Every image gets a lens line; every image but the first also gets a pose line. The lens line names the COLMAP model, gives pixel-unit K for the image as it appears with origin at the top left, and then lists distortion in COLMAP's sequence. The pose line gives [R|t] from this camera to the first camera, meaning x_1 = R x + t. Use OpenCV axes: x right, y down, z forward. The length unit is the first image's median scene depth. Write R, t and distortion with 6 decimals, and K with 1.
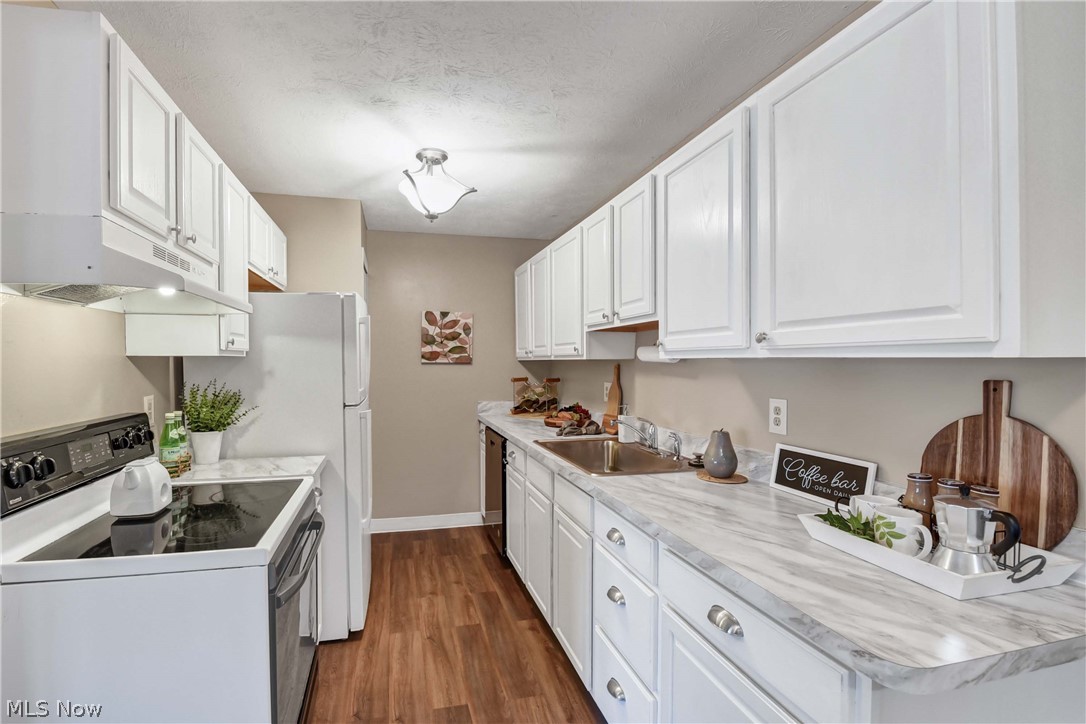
lens RADIAL K [[502.6, 0, 517.6], [0, 502.6, 369.0], [0, 0, 1]] dist [-0.013809, -0.000465]
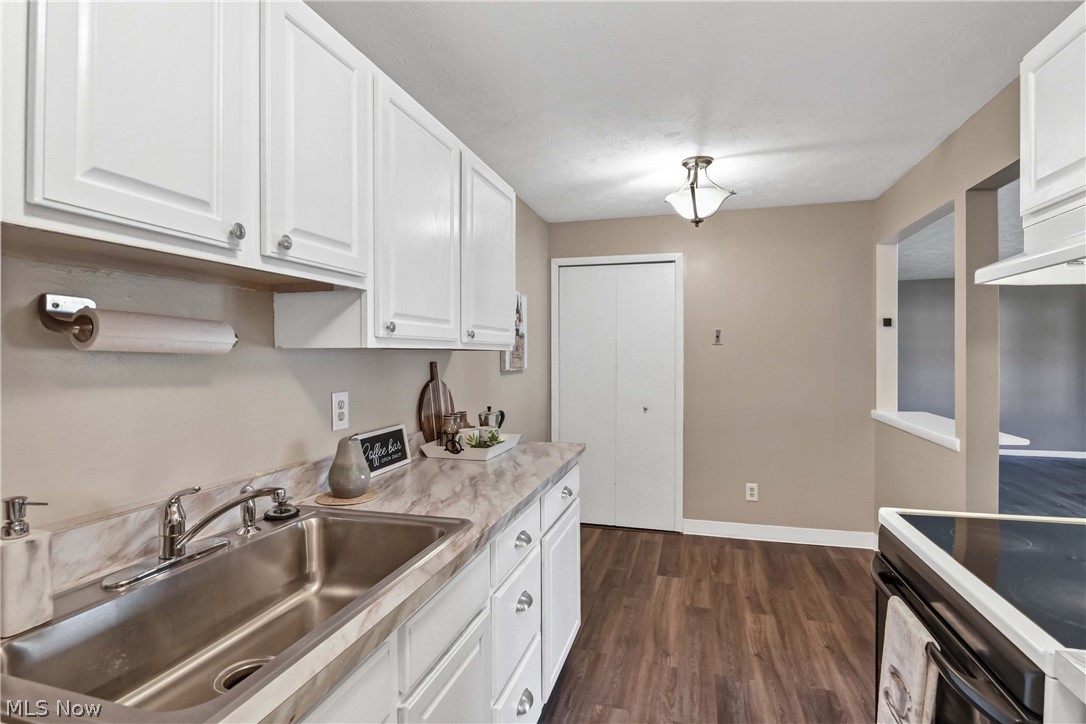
lens RADIAL K [[556.1, 0, 524.0], [0, 556.1, 359.8], [0, 0, 1]] dist [-0.002599, -0.000268]
pose [[-0.856120, -0.005815, 0.516745, -0.252200], [0.008128, 0.999661, 0.024715, -0.019082], [-0.516714, 0.025359, -0.855782, 1.391518]]
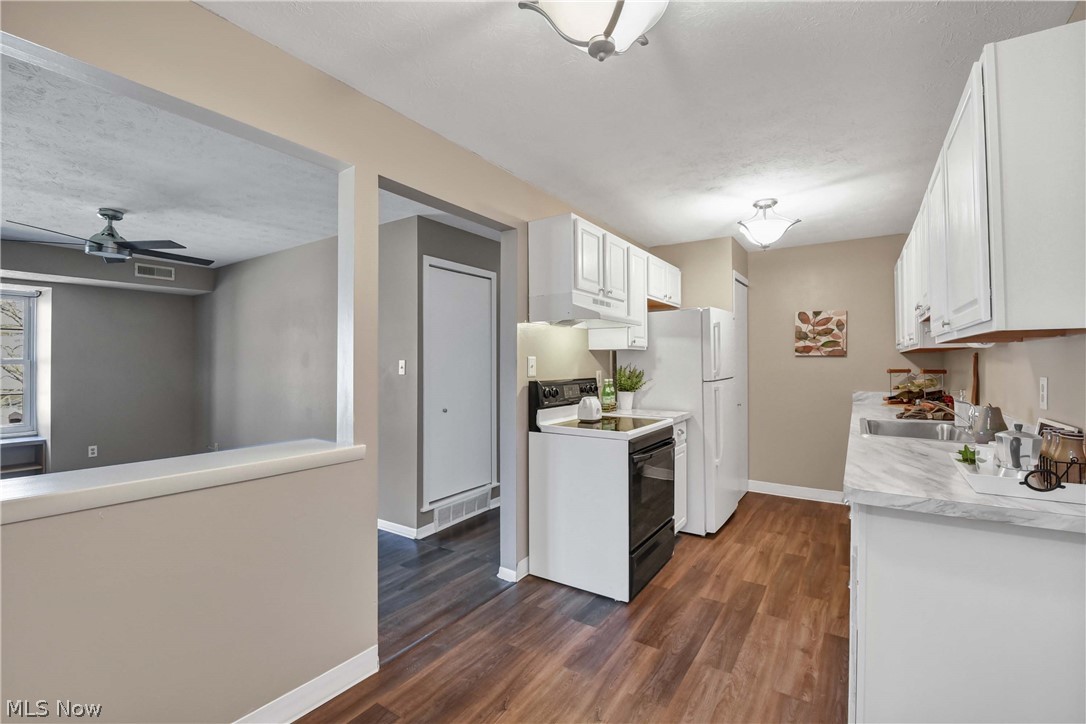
lens RADIAL K [[491.2, 0, 544.0], [0, 491.2, 353.7], [0, 0, 1]] dist [-0.010261, -0.001624]
pose [[0.687263, -0.013683, -0.726280, 0.440291], [-0.009763, 0.999558, -0.028071, 0.038632], [0.726343, 0.026383, 0.686825, -0.411068]]
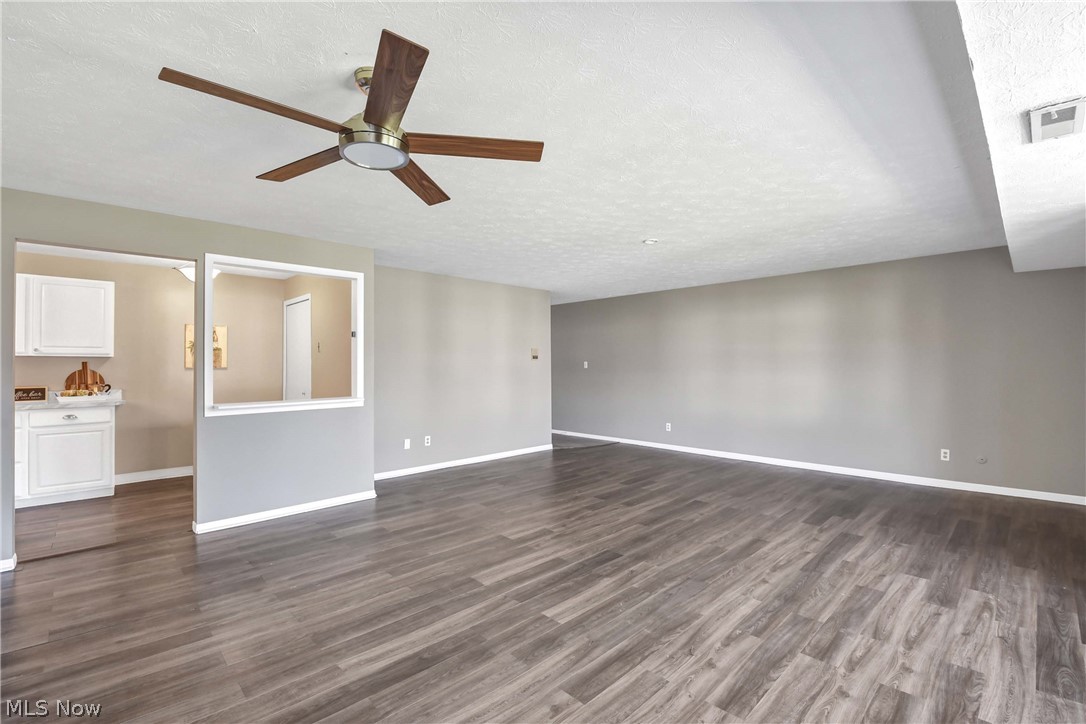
lens RADIAL K [[485.1, 0, 523.8], [0, 485.1, 362.9], [0, 0, 1]] dist [-0.017572, -0.000861]
pose [[-0.466599, 0.003326, 0.884463, -2.491607], [0.018980, 0.999800, 0.006253, 0.040786], [-0.884265, 0.019705, -0.466569, -0.275295]]
